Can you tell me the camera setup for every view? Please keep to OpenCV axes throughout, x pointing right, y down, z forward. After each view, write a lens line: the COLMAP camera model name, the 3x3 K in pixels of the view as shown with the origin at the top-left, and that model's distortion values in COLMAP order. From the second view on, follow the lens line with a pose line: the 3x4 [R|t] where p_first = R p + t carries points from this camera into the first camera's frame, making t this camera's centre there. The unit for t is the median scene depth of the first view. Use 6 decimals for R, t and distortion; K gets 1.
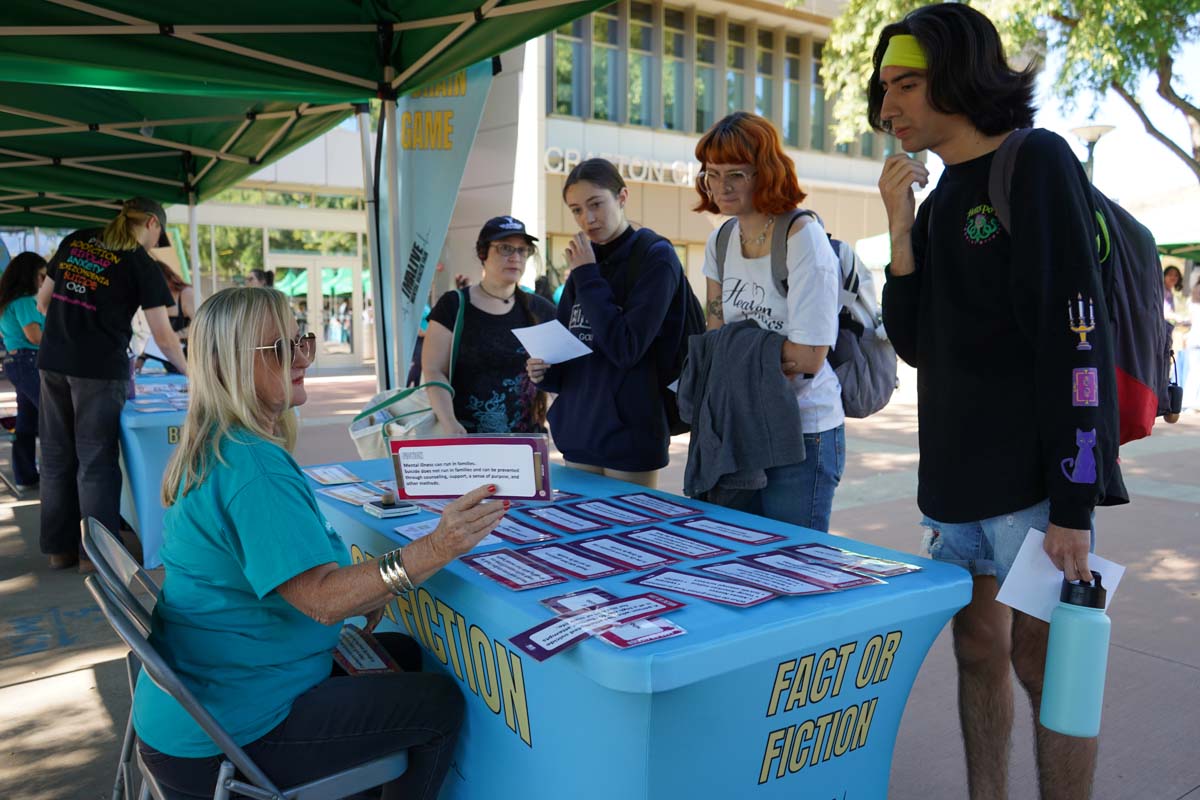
lens RADIAL K [[963.2, 0, 598.0], [0, 963.2, 398.0], [0, 0, 1]] dist [-0.008940, 0.012022]
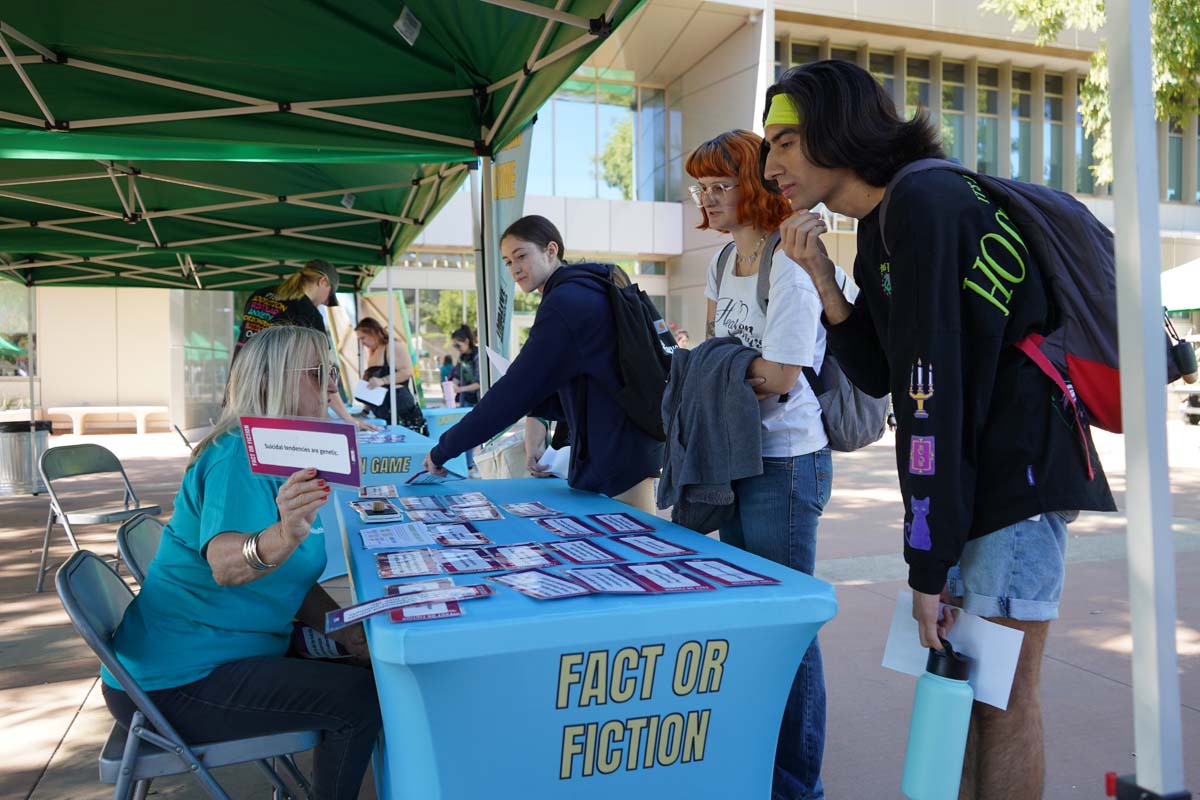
lens RADIAL K [[963.2, 0, 594.8], [0, 963.2, 397.5], [0, 0, 1]] dist [-0.008940, 0.012022]
pose [[0.961778, 0.004045, -0.273801, 0.204825], [-0.021661, 0.997882, -0.061344, 0.027299], [0.272973, 0.064930, 0.959828, 0.006829]]
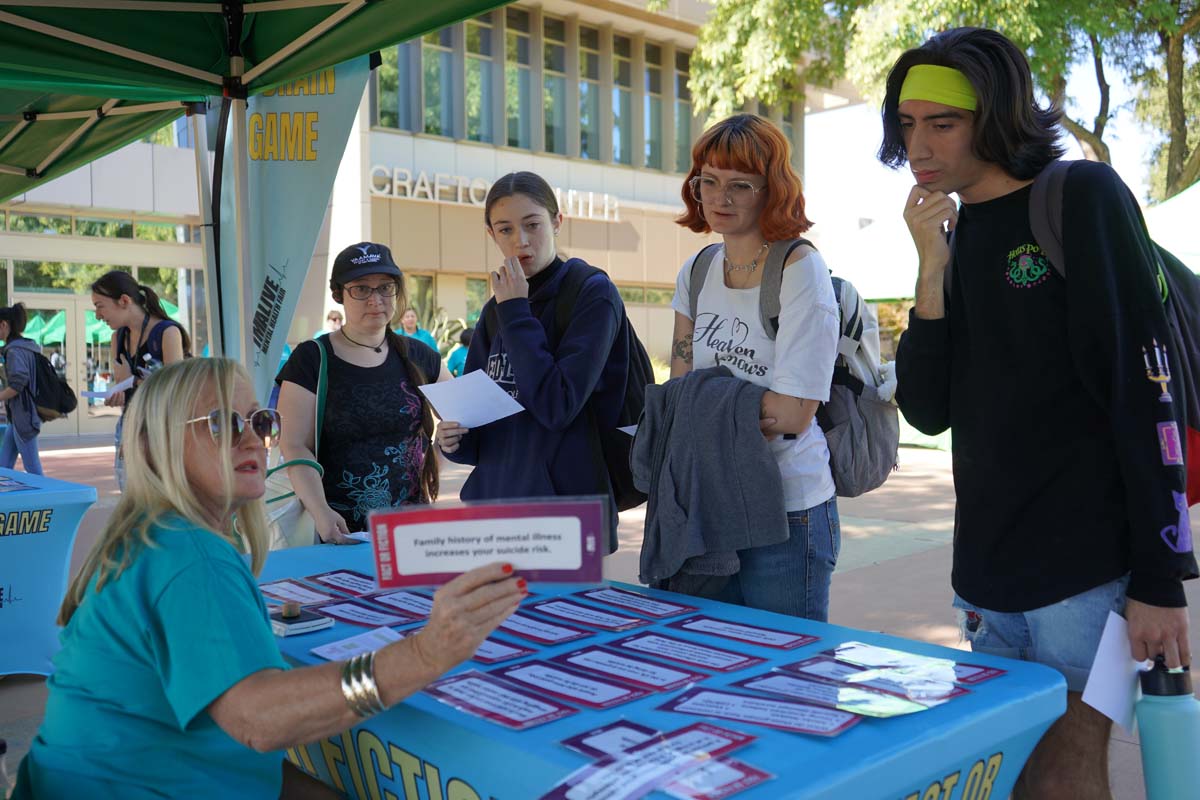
lens RADIAL K [[1137.0, 0, 597.8], [0, 1137.0, 401.3], [0, 0, 1]] dist [0.011307, 0.000000]
pose [[0.987965, -0.016165, 0.153833, -0.073335], [0.024305, 0.998394, -0.051180, -0.005099], [-0.152758, 0.054303, 0.986771, 0.042005]]
